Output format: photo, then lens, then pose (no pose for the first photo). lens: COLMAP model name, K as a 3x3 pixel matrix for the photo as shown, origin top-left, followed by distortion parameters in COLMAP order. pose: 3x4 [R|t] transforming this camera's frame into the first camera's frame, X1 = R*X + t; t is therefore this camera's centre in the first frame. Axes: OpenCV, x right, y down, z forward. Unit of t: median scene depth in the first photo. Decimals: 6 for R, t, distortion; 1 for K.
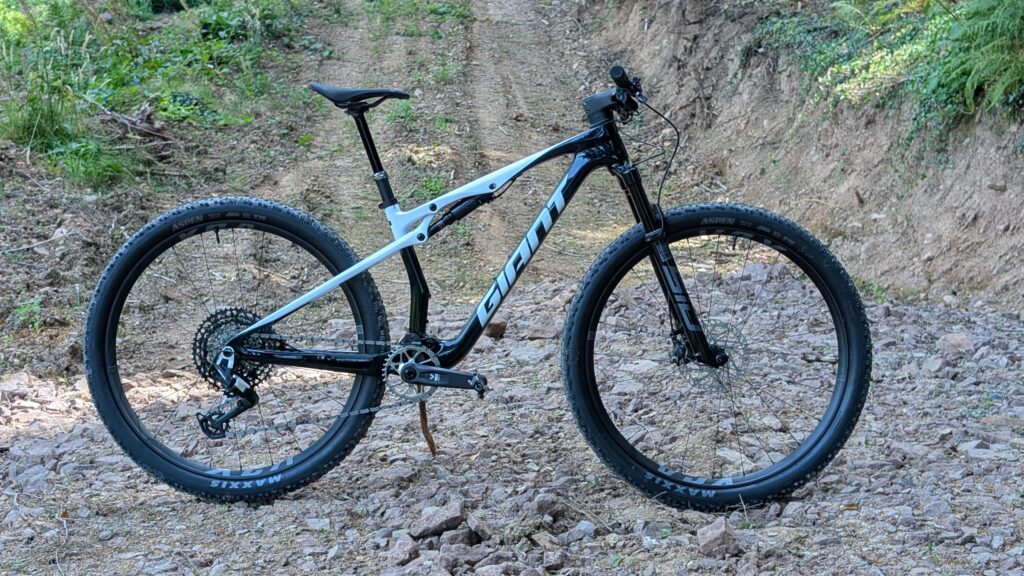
lens RADIAL K [[1641.5, 0, 513.2], [0, 1641.5, 285.4], [0, 0, 1]] dist [0.124838, 0.000000]
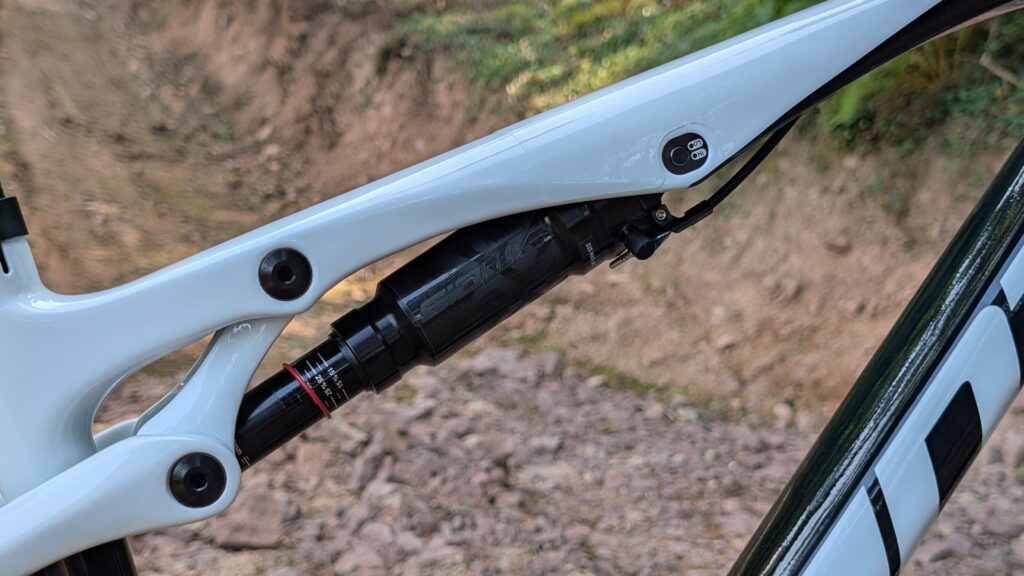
lens RADIAL K [[1641.5, 0, 505.7], [0, 1641.5, 291.9], [0, 0, 1]] dist [0.124838, 0.000000]
pose [[0.957566, 0.035023, 0.286078, -0.030093], [-0.029000, 0.999260, -0.025263, -0.017965], [-0.286751, 0.015894, 0.957873, 0.359072]]
